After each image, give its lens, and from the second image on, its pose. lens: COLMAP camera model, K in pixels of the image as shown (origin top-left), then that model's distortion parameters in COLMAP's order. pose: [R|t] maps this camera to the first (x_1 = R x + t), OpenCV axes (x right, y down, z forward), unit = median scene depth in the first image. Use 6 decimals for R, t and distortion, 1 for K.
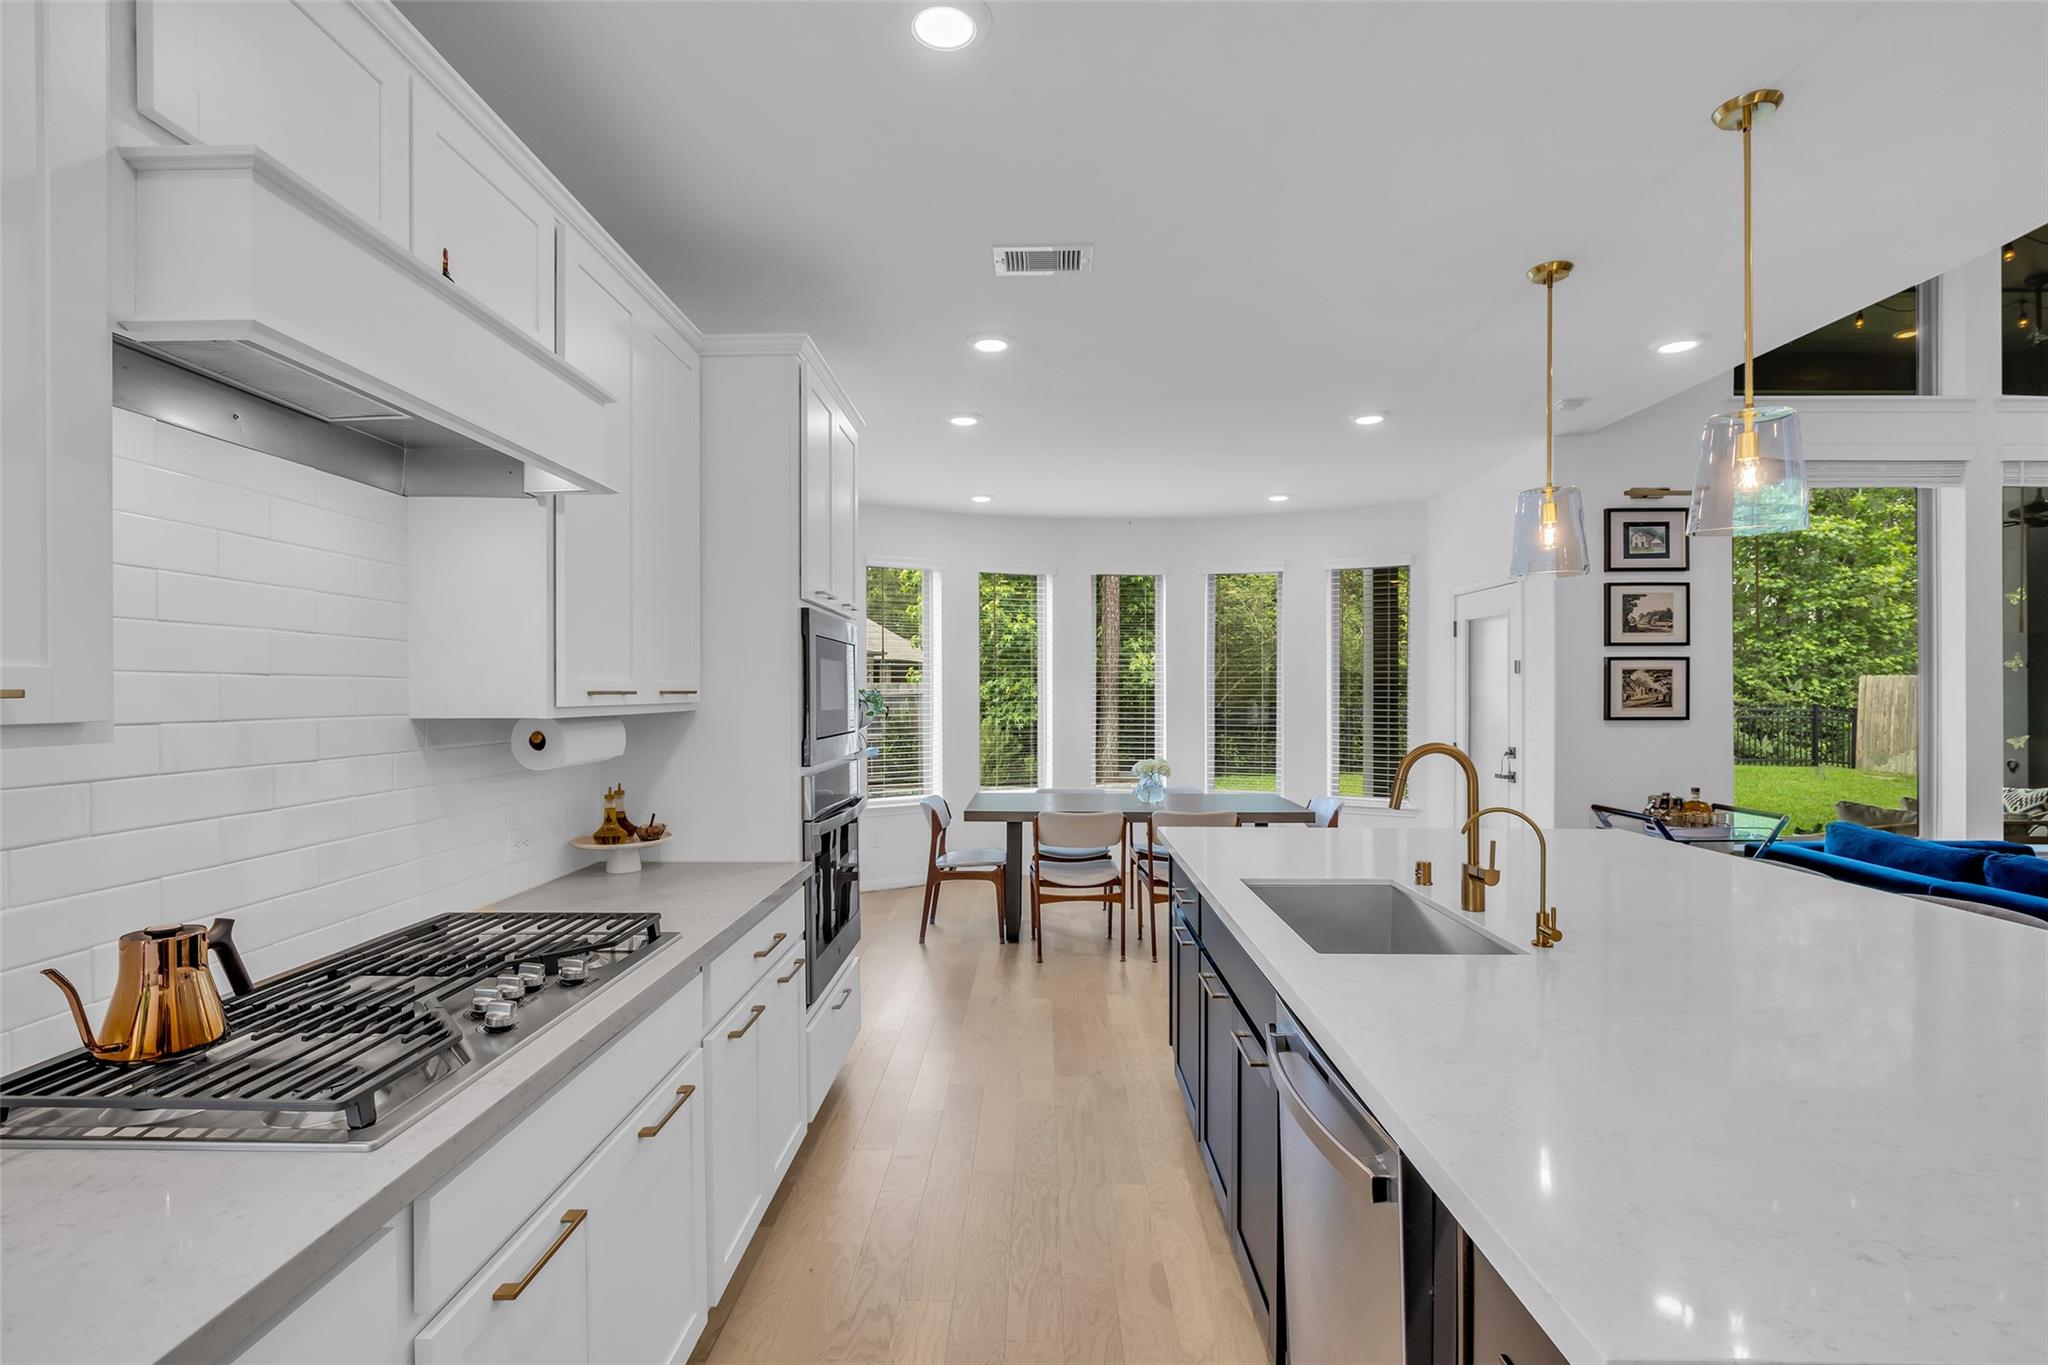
lens RADIAL K [[932.1, 0, 1015.9], [0, 932.1, 695.6], [0, 0, 1]] dist [-0.014772, 0.000610]
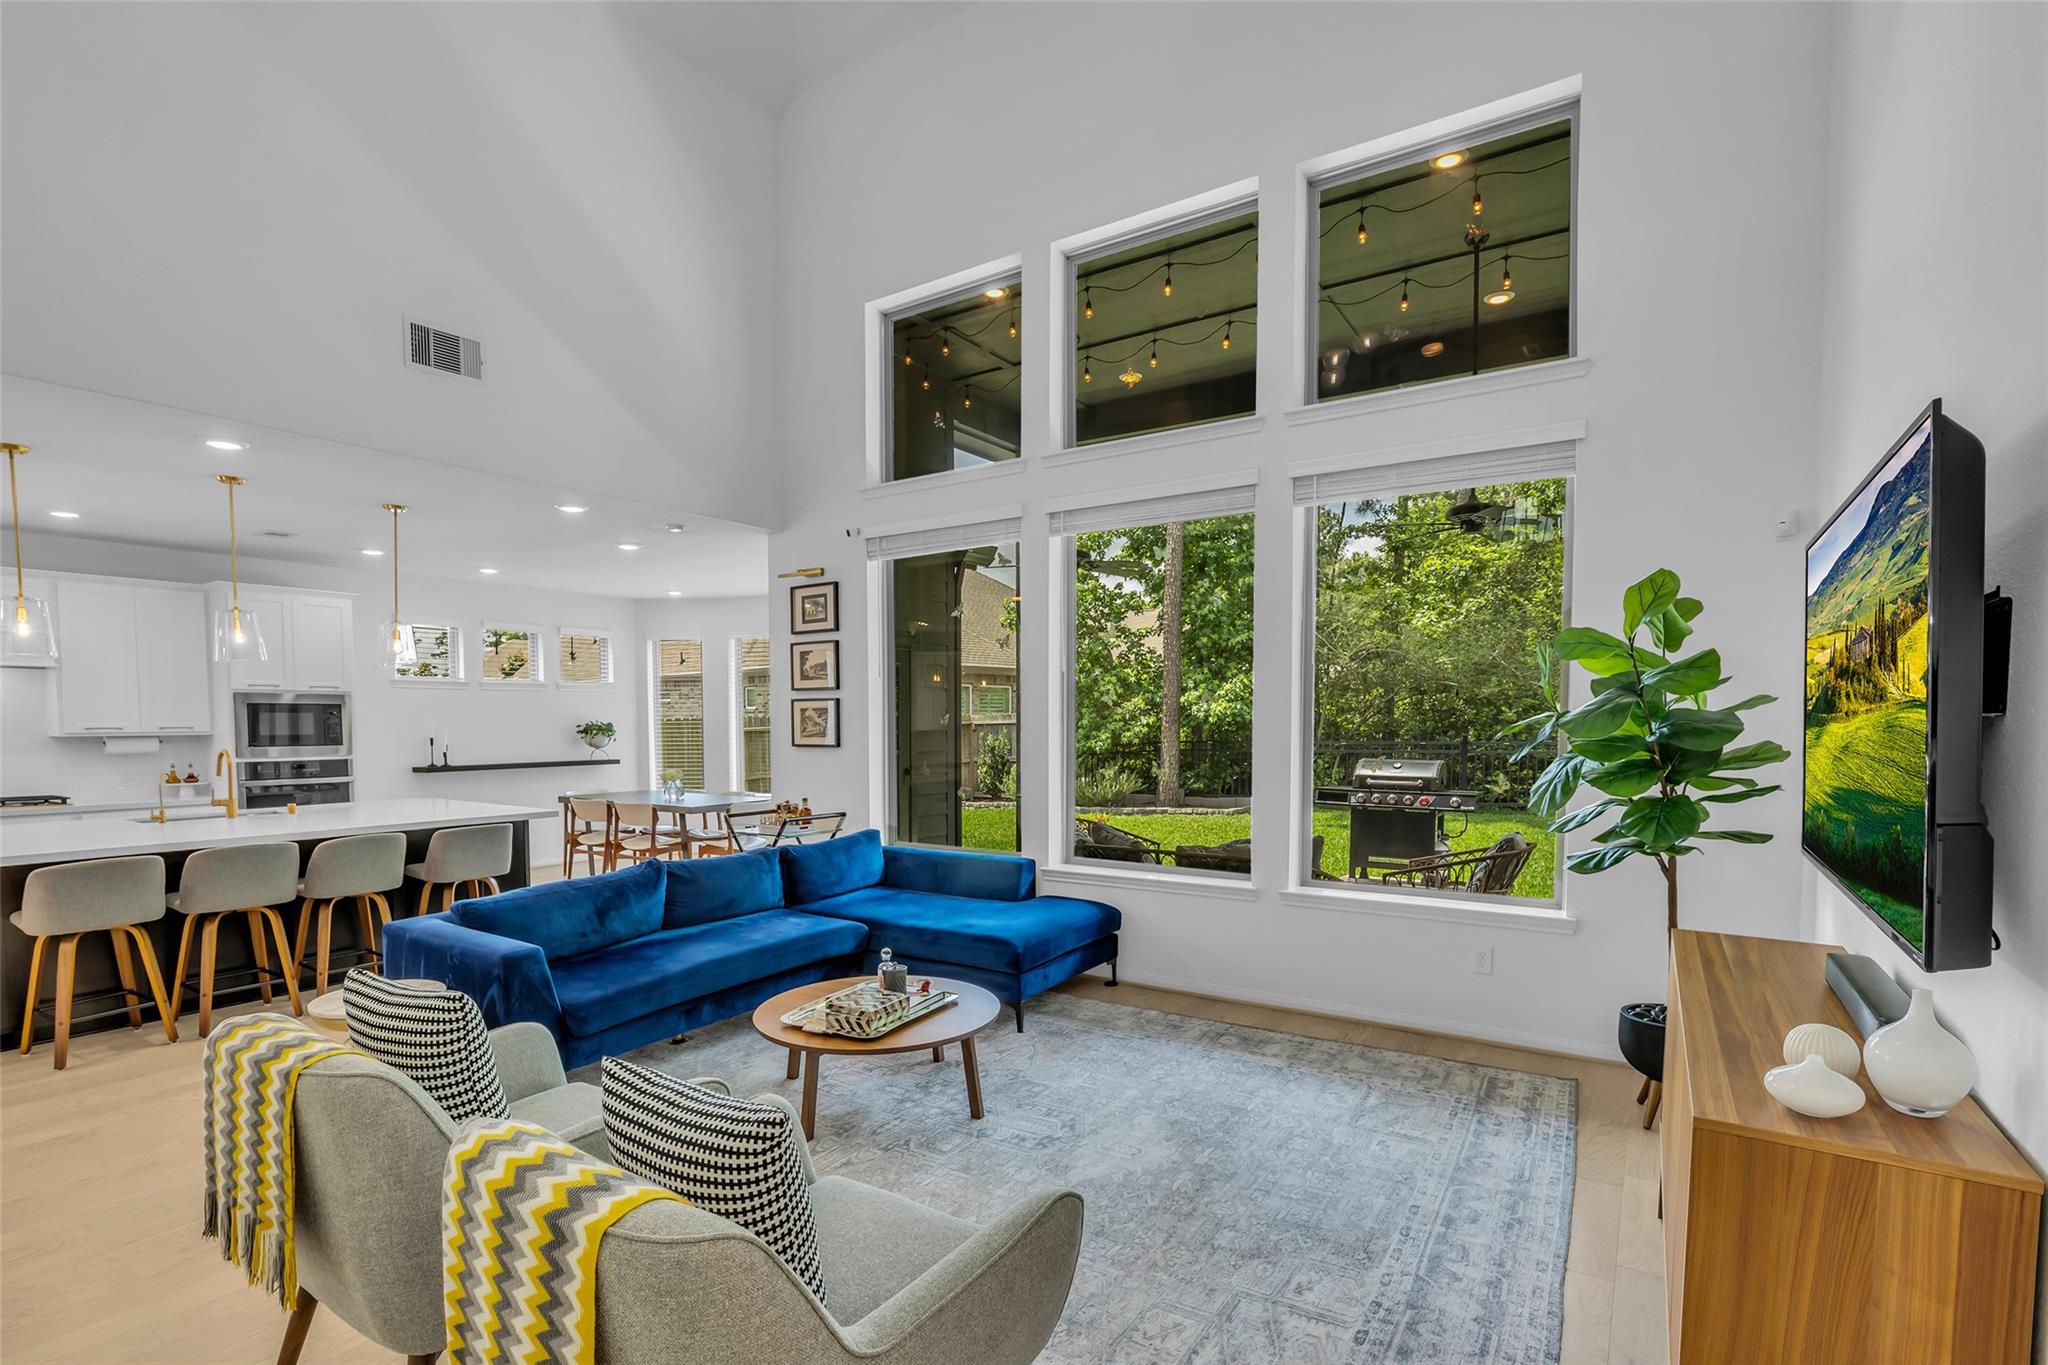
lens RADIAL K [[954.7, 0, 1036.0], [0, 954.7, 759.8], [0, 0, 1]] dist [-0.000755, 0.000080]
pose [[0.853416, 0.022233, -0.520756, 1.652978], [0.002441, 0.998908, 0.046648, -0.017435], [0.521225, -0.041081, 0.852430, 0.008148]]
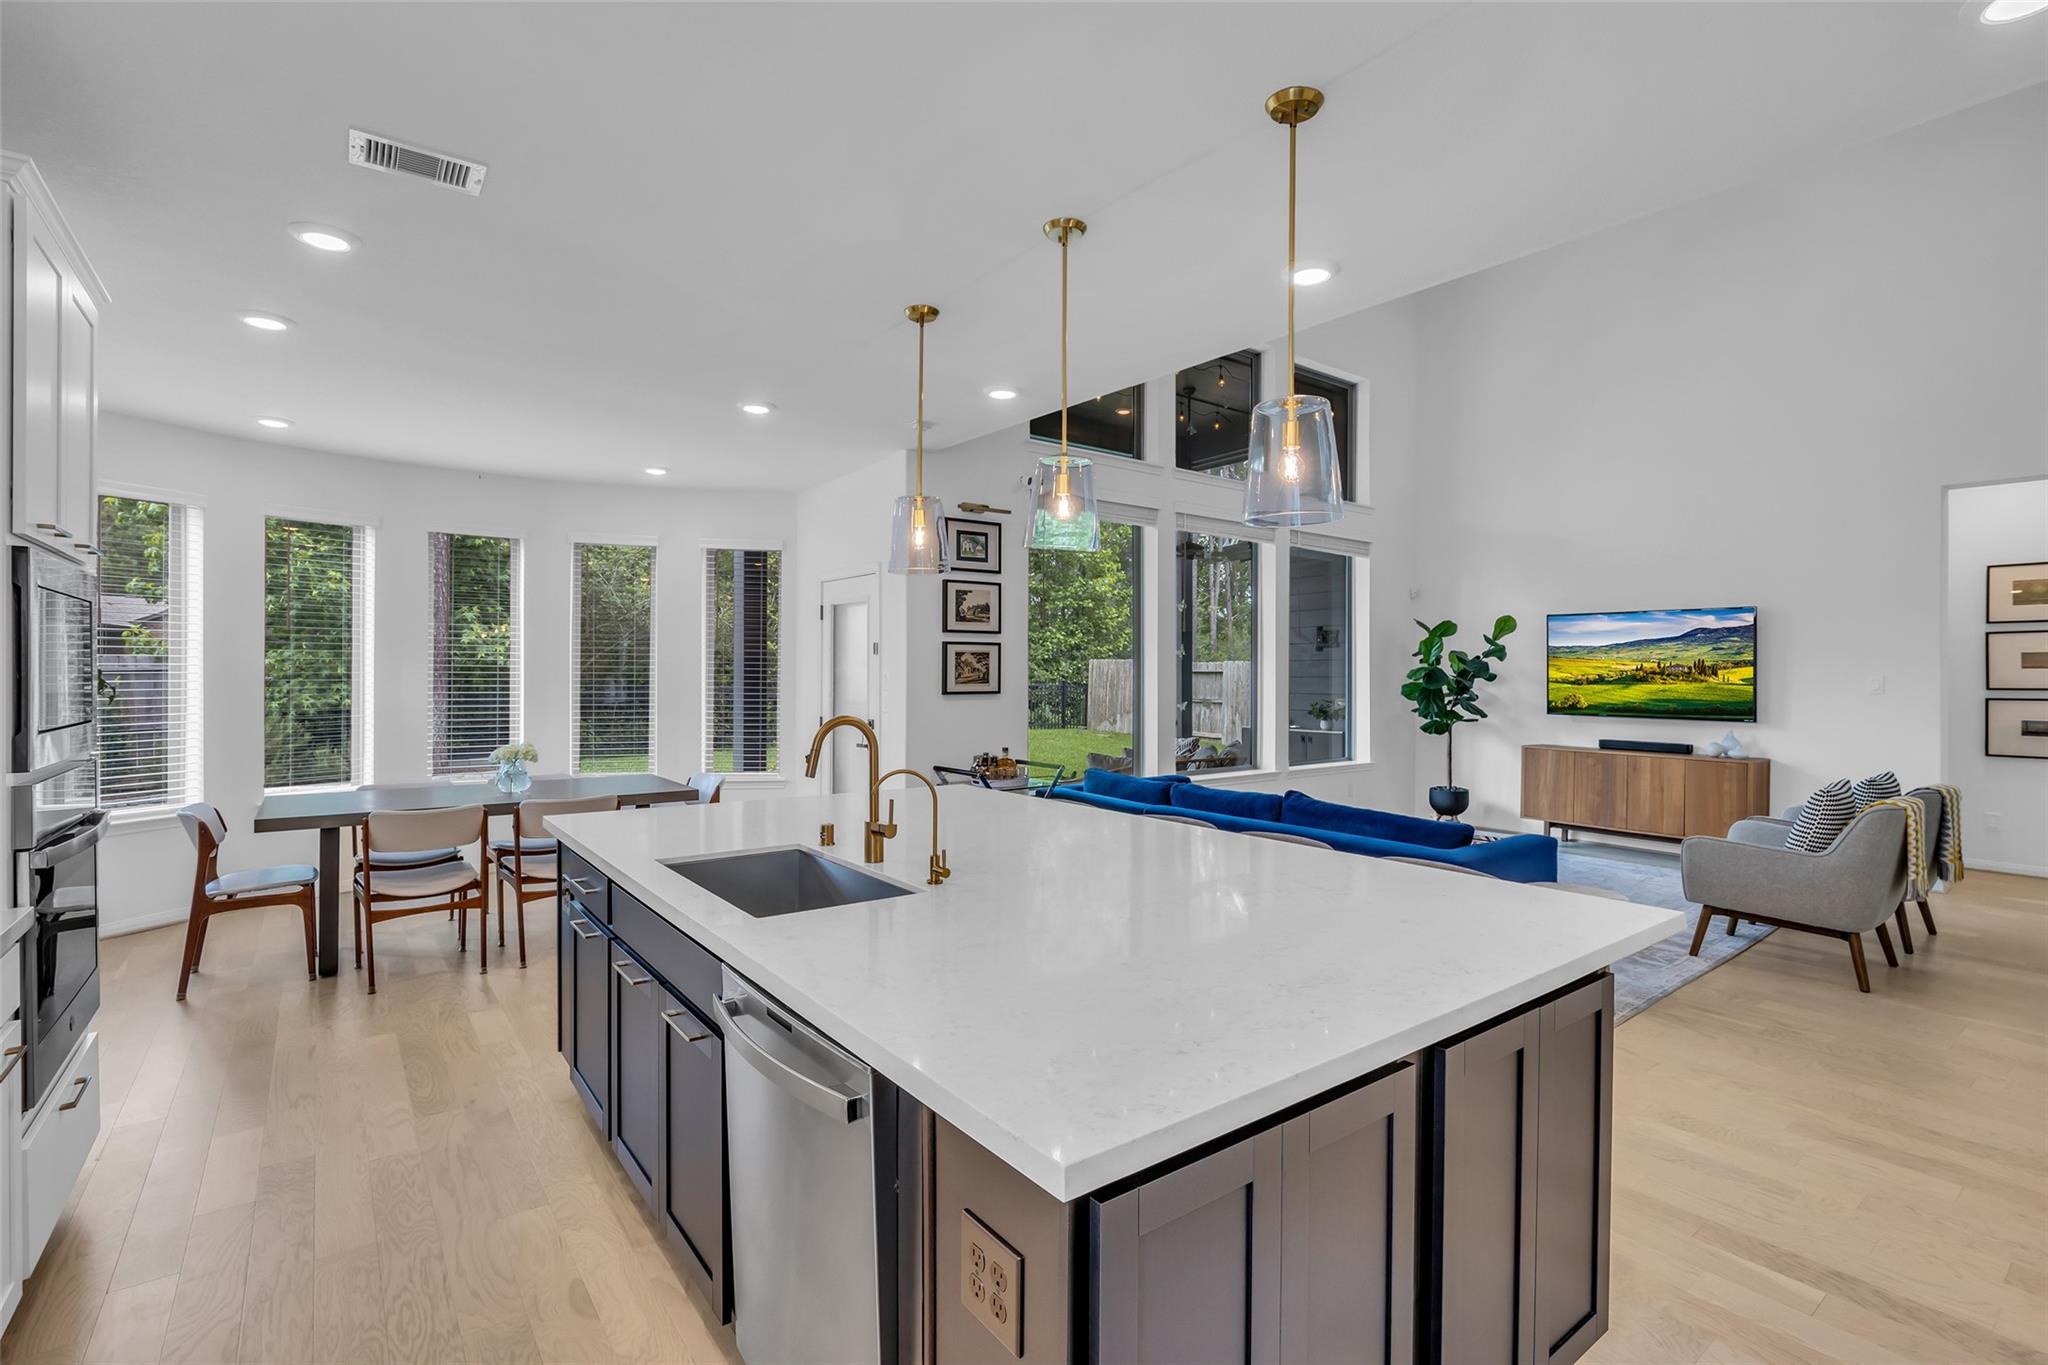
lens RADIAL K [[934.6, 0, 1013.6], [0, 934.6, 672.0], [0, 0, 1]] dist [-0.016907, 0.001049]
pose [[0.788119, 0.003021, 0.615515, -0.033010], [-0.002047, 0.999995, -0.002287, 0.000228], [-0.615520, 0.000542, 0.788121, -0.003397]]
